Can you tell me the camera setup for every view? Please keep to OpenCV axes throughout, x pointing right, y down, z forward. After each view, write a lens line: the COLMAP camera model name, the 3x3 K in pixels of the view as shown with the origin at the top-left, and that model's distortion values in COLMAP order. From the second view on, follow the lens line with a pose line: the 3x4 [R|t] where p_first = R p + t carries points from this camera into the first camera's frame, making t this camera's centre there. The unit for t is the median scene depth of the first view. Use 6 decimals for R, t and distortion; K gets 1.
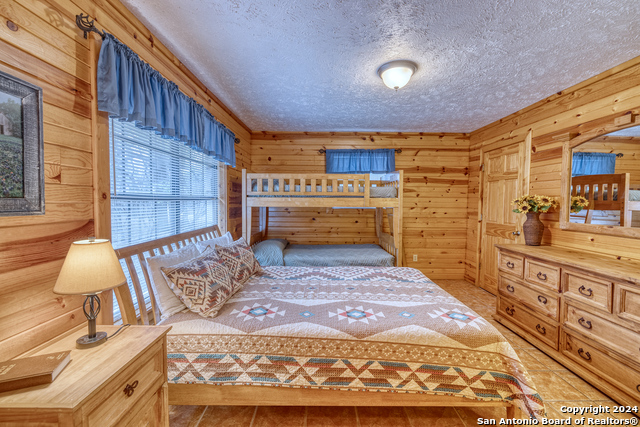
lens RADIAL K [[267.6, 0, 319.7], [0, 267.6, 211.7], [0, 0, 1]] dist [-0.000399, -0.000665]
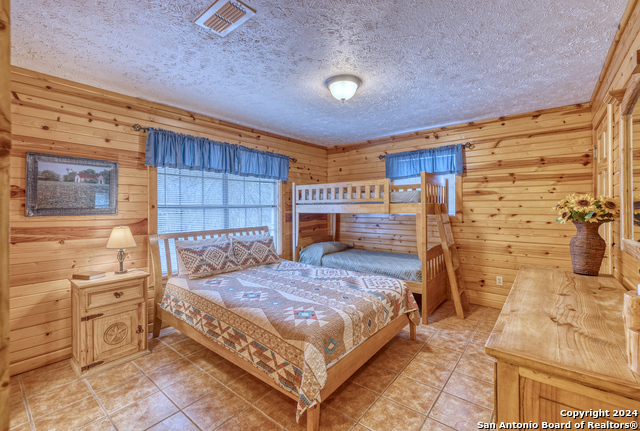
lens RADIAL K [[279.2, 0, 318.7], [0, 279.2, 205.6], [0, 0, 1]] dist [0.000323, 0.000019]
pose [[0.774055, -0.014546, -0.632951, 0.610905], [-0.015375, 0.999009, -0.041761, 0.000696], [0.632931, 0.042057, 0.773065, 0.072228]]
